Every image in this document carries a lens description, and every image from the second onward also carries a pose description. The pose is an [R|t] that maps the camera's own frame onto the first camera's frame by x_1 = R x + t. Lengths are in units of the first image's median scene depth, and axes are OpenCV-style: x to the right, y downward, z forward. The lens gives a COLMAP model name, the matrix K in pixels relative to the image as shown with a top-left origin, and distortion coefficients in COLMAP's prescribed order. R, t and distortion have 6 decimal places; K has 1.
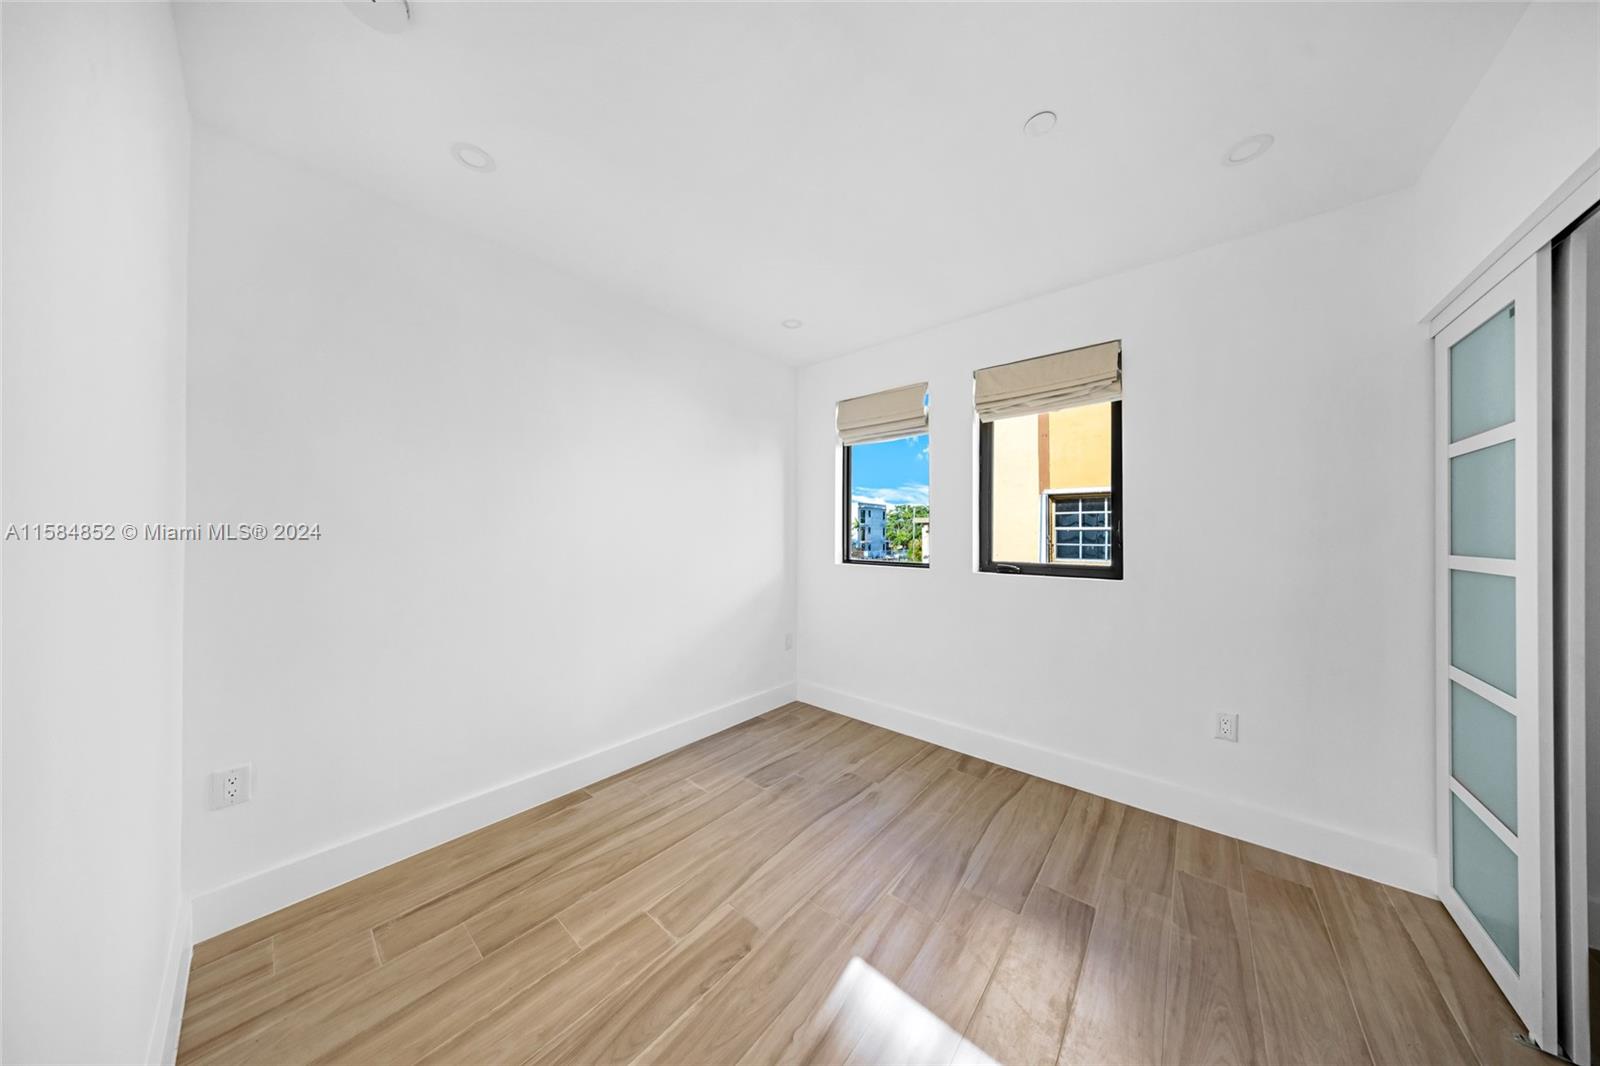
lens RADIAL K [[471.9, 0, 804.1], [0, 471.9, 530.3], [0, 0, 1]] dist [0.000069, -0.000133]
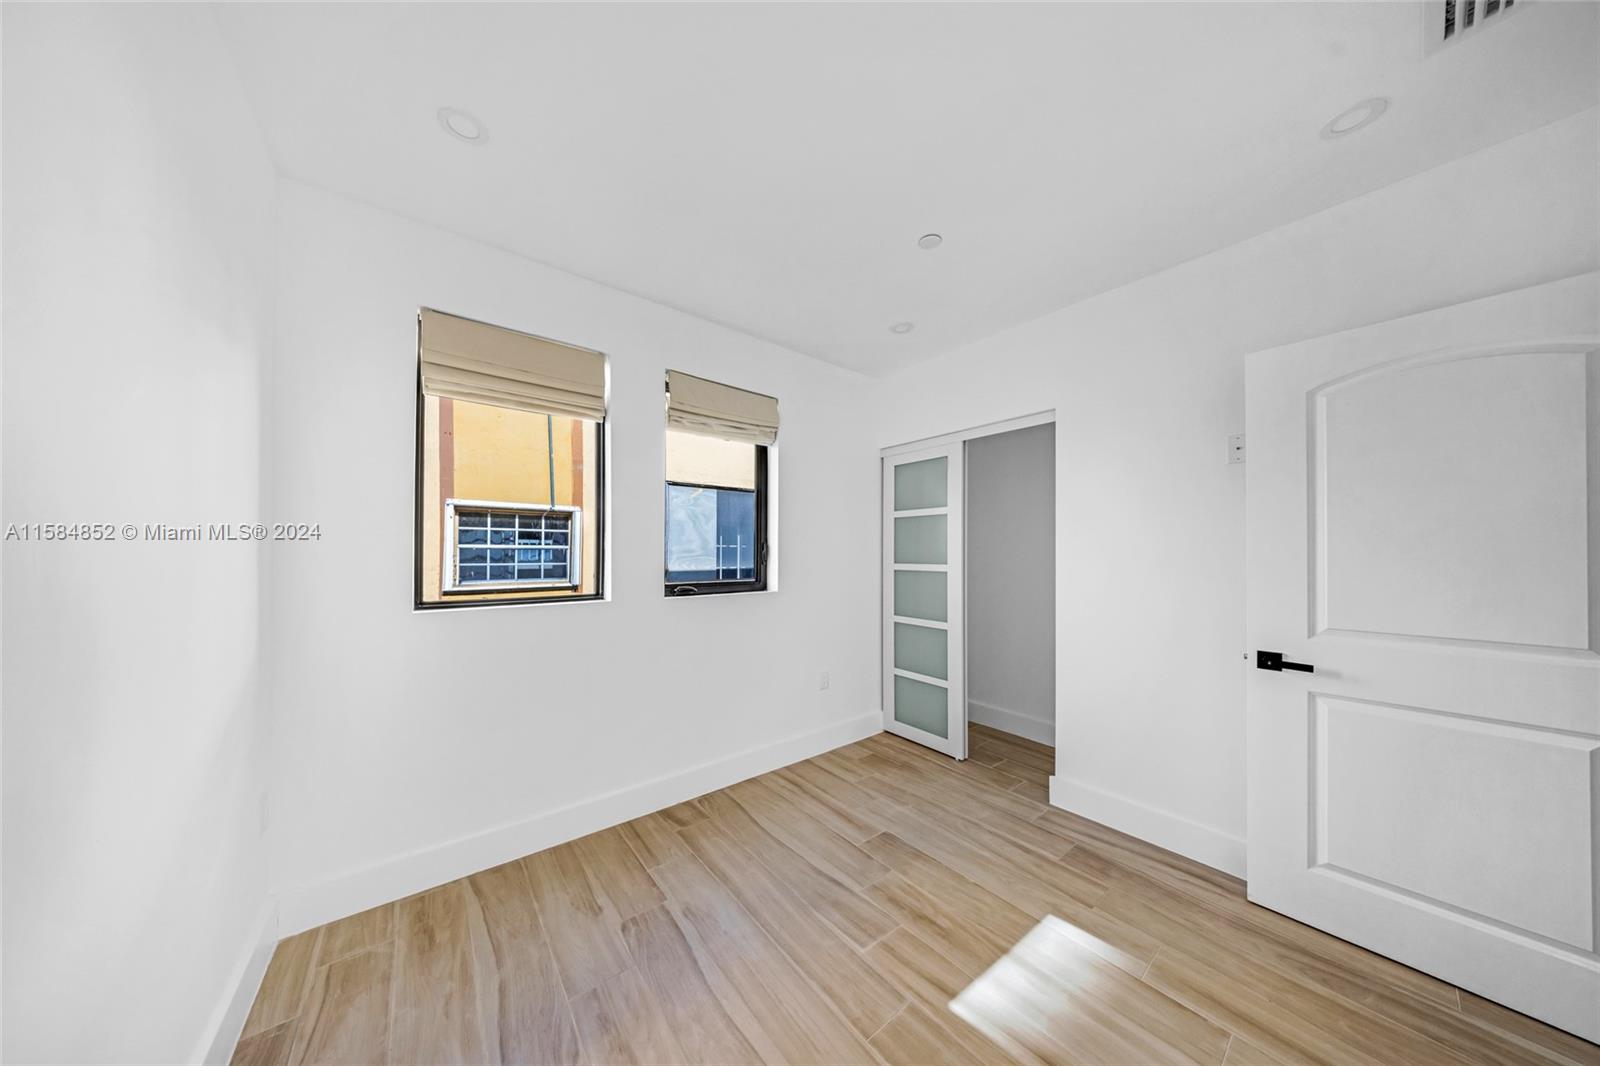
lens RADIAL K [[471.9, 0, 806.7], [0, 471.9, 548.8], [0, 0, 1]] dist [0.000069, -0.000133]
pose [[0.191572, 0.003124, 0.981473, -0.488138], [-0.006981, 0.999974, -0.001820, -0.004384], [-0.981454, -0.006503, 0.191589, 0.616698]]
